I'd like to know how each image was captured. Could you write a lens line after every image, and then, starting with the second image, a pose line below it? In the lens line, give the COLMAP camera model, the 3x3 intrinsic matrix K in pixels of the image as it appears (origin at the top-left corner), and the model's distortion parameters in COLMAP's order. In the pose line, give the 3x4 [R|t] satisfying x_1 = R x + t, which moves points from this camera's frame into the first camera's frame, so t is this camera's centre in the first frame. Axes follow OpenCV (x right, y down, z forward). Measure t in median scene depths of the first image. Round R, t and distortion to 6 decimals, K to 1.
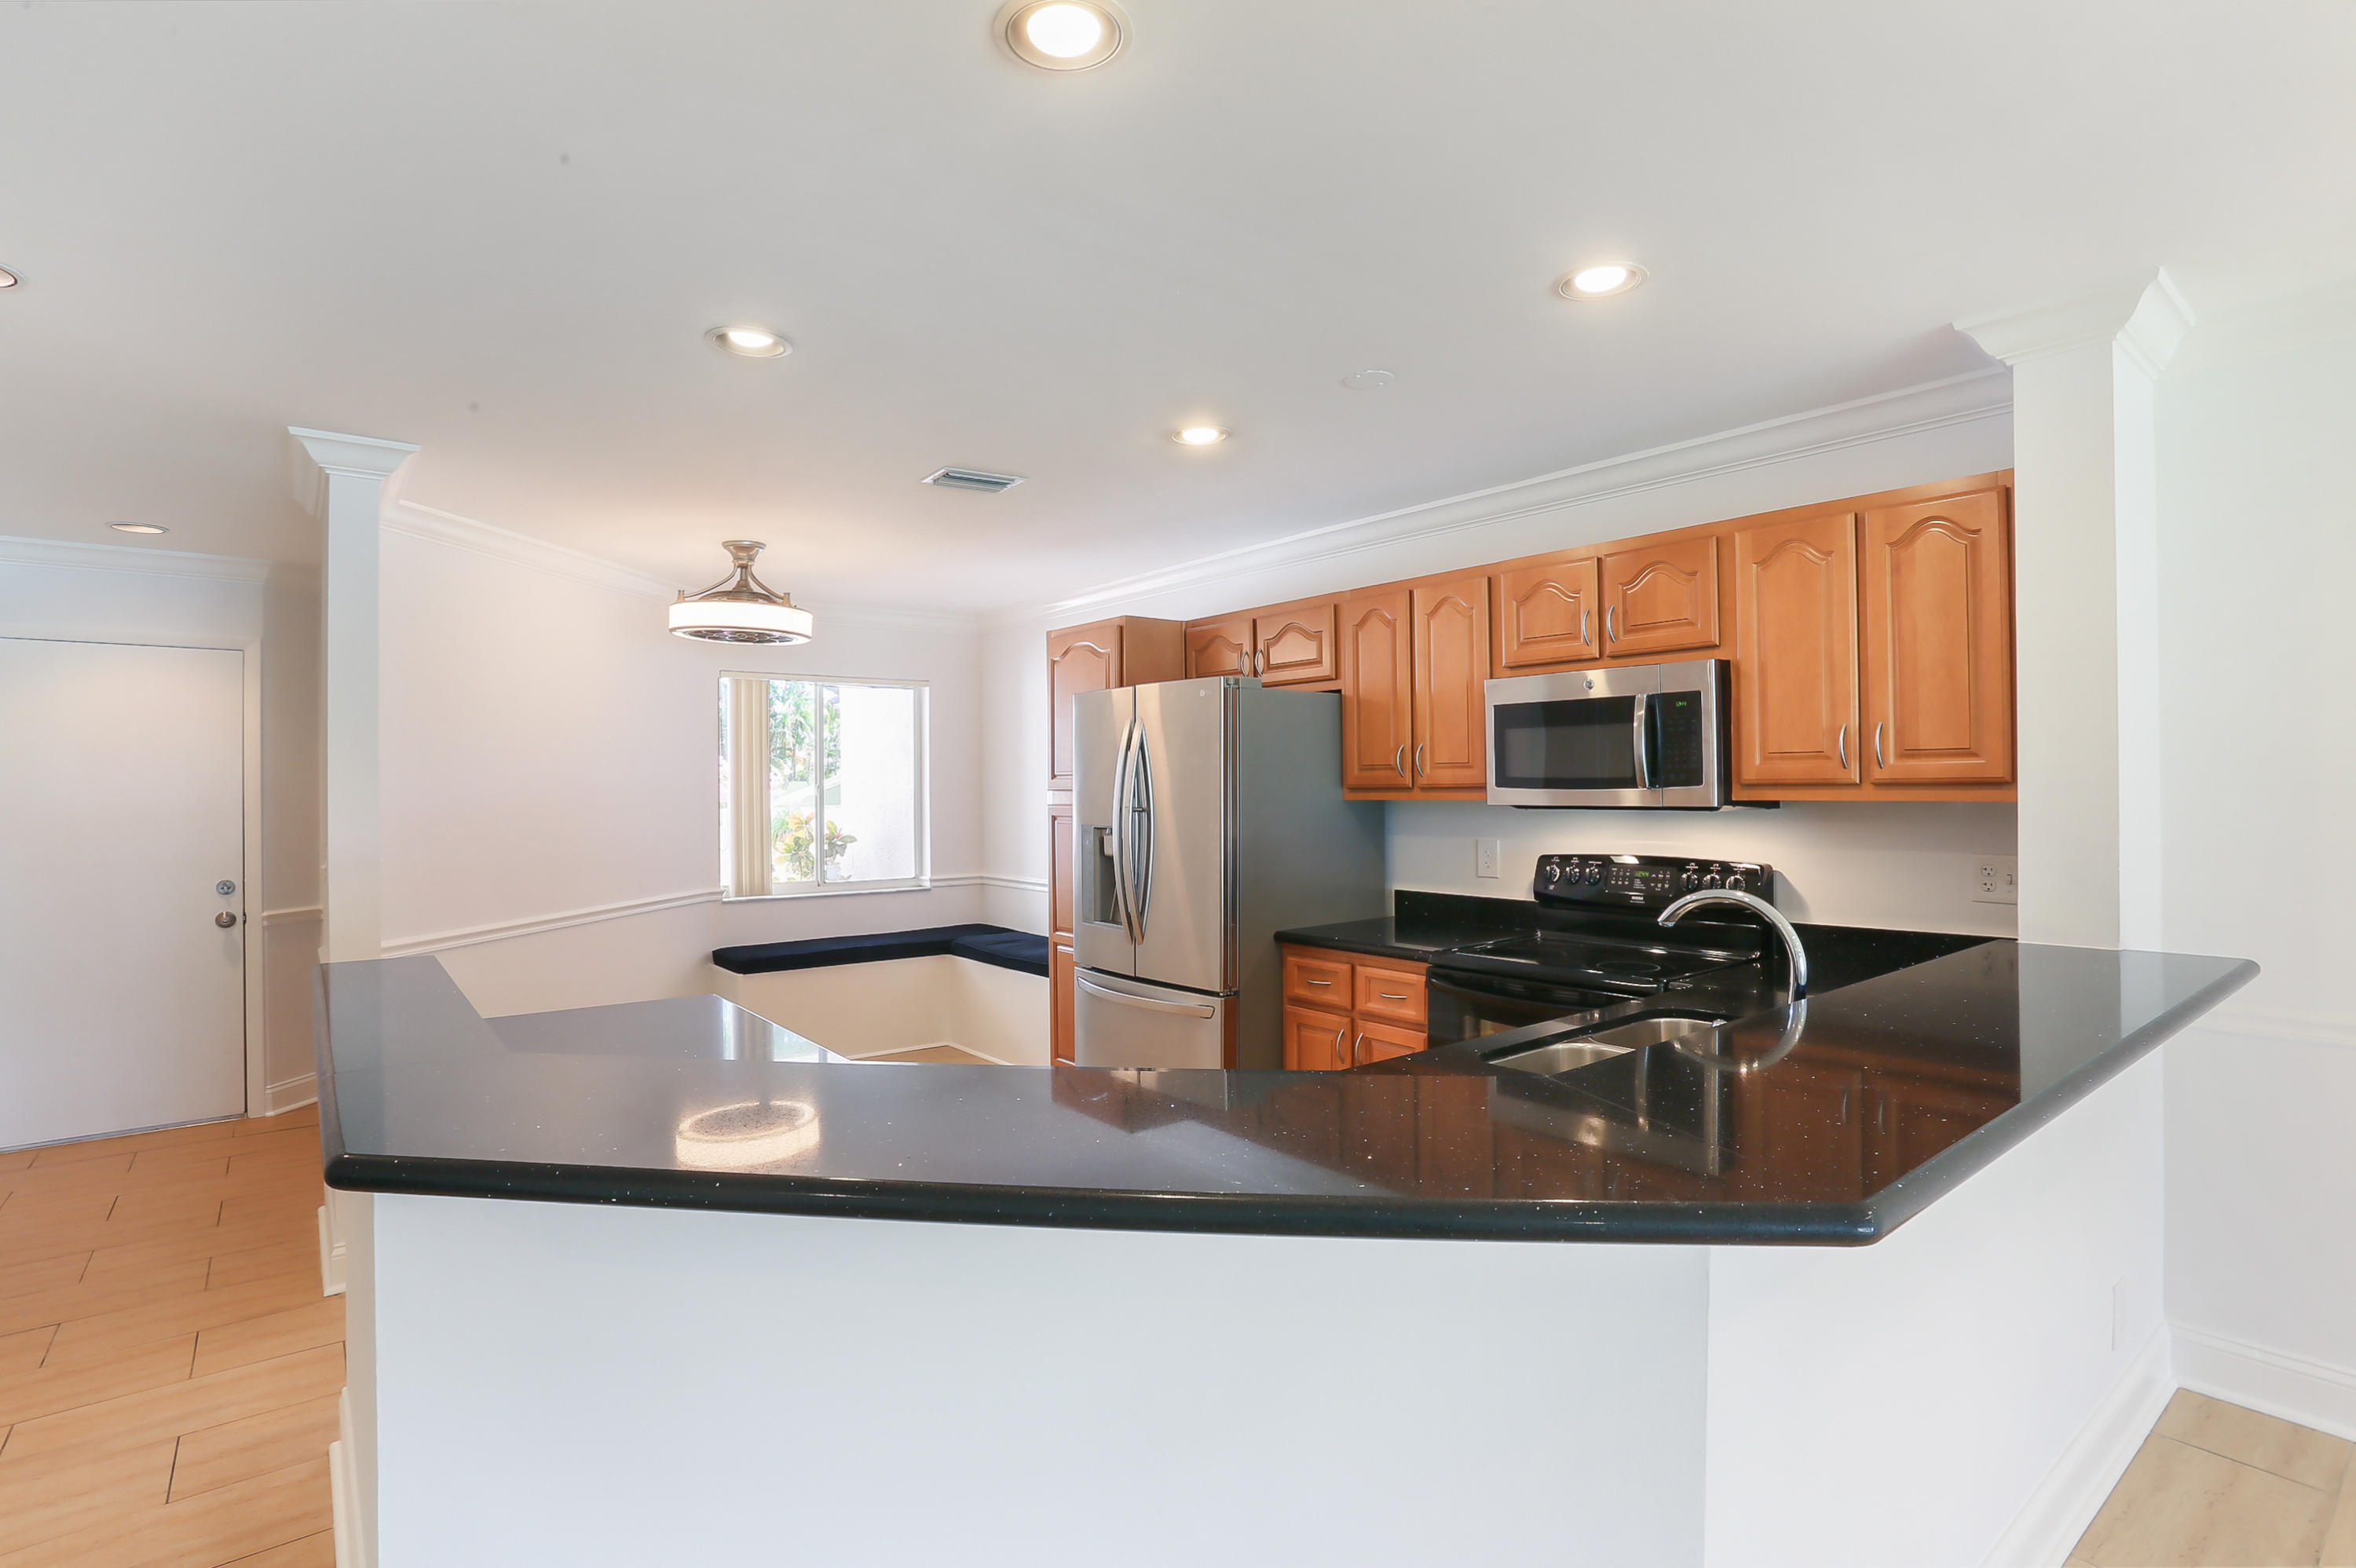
lens RADIAL K [[1154.5, 0, 1182.5], [0, 1154.5, 779.5], [0, 0, 1]] dist [-0.030707, 0.001413]
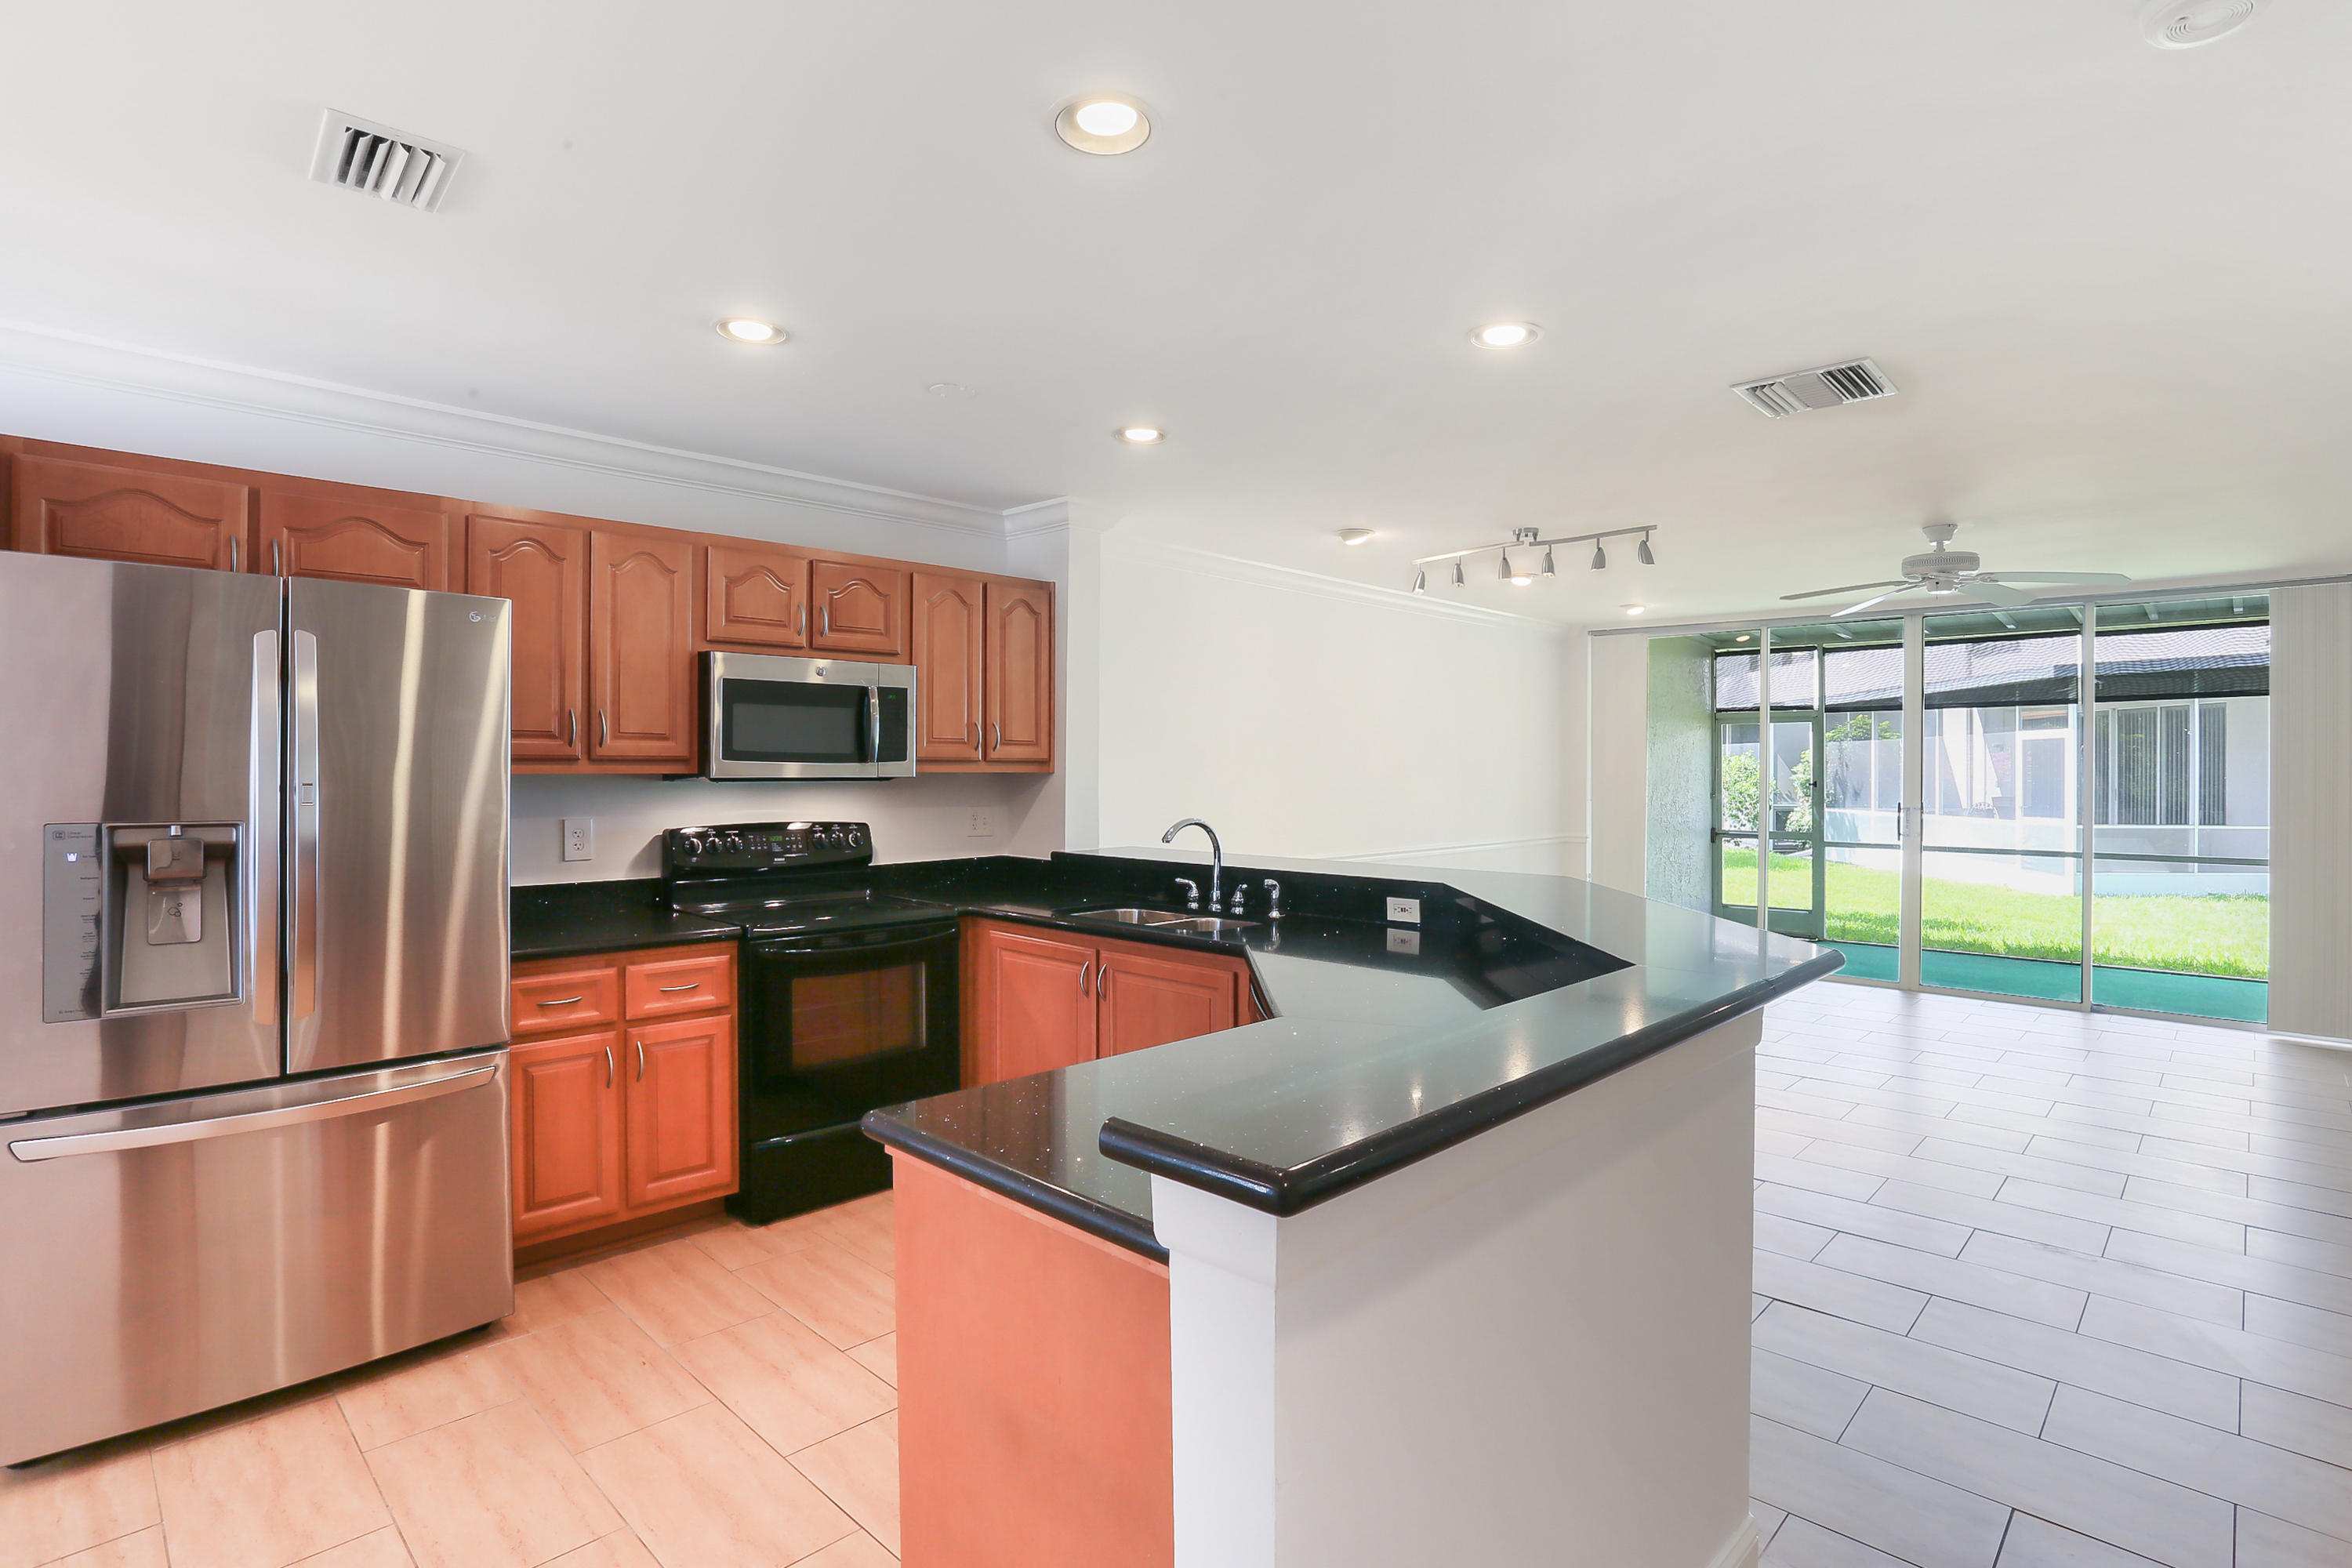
lens RADIAL K [[1152.7, 0, 1180.5], [0, 1152.7, 779.5], [0, 0, 1]] dist [-0.030707, 0.001413]
pose [[-0.110592, -0.004369, 0.993856, -0.789124], [-0.010789, 0.999937, 0.003195, 0.016723], [-0.993807, -0.010370, -0.110632, 0.738583]]
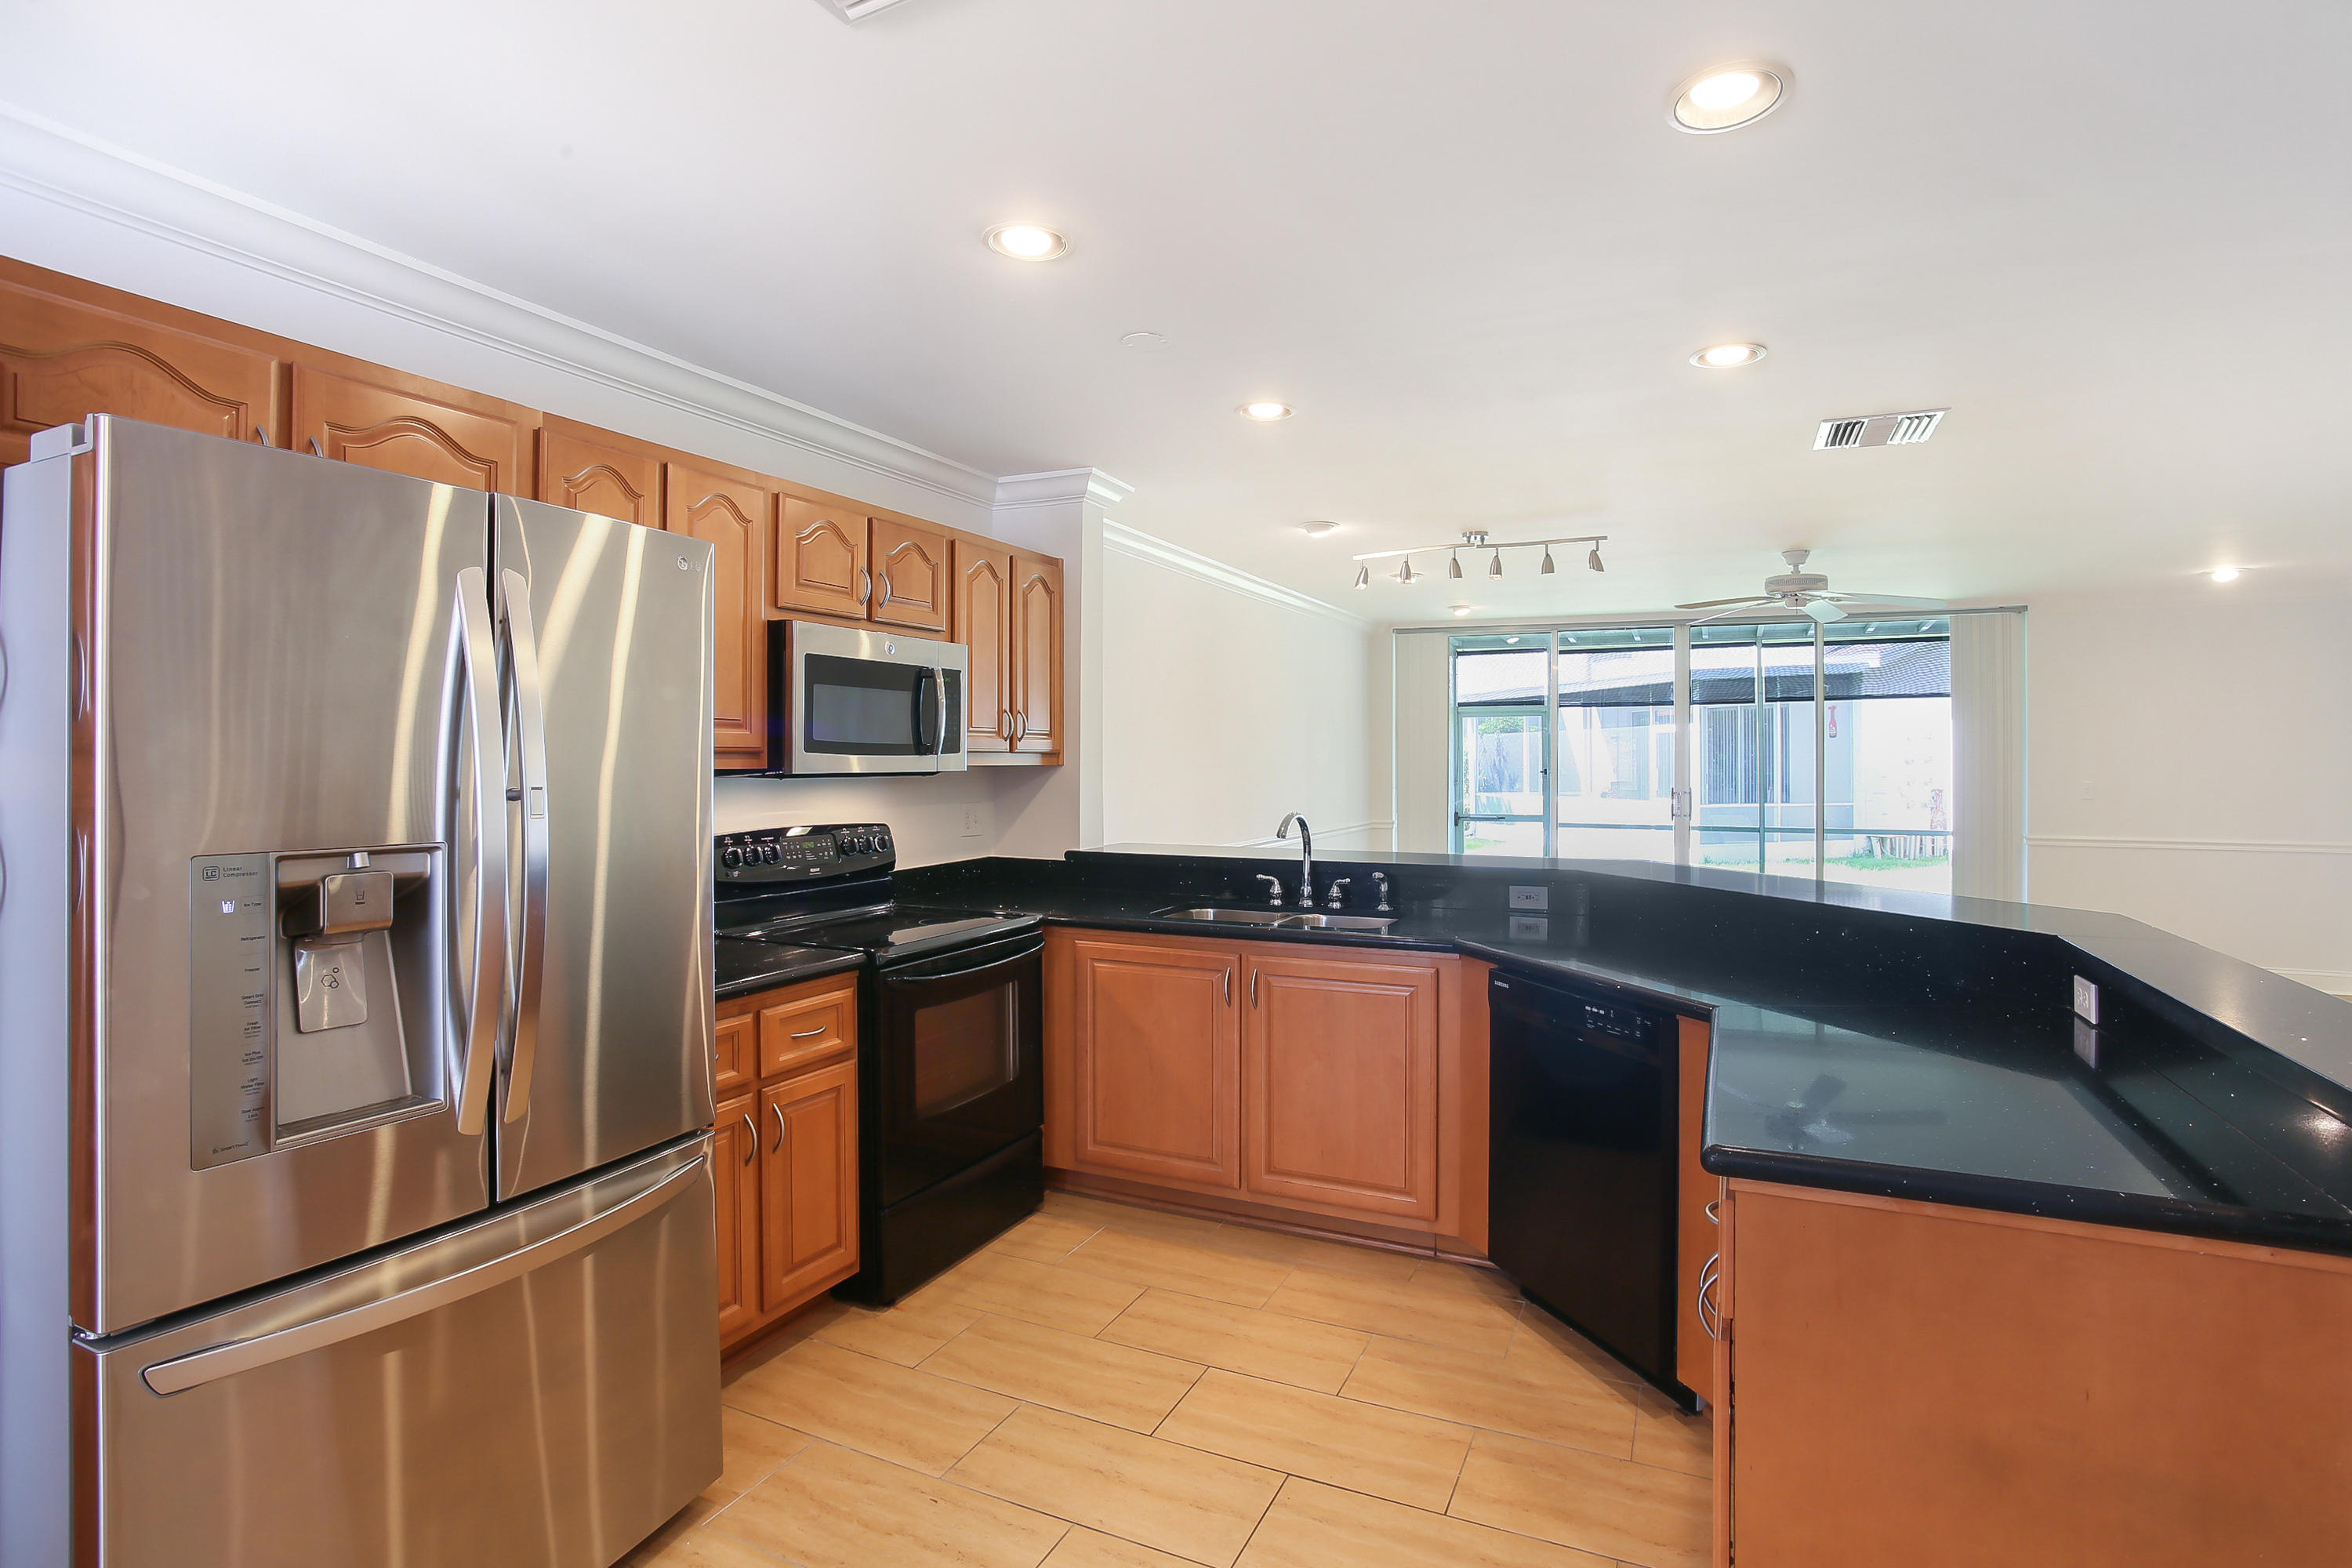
lens RADIAL K [[1141.6, 0, 1191.0], [0, 1141.6, 767.8], [0, 0, 1]] dist [-0.036279, 0.000022]
pose [[-0.430827, -0.000397, 0.902435, -0.604232], [-0.004388, 0.999989, -0.001655, 0.018589], [-0.902424, -0.004673, -0.430824, 1.138657]]
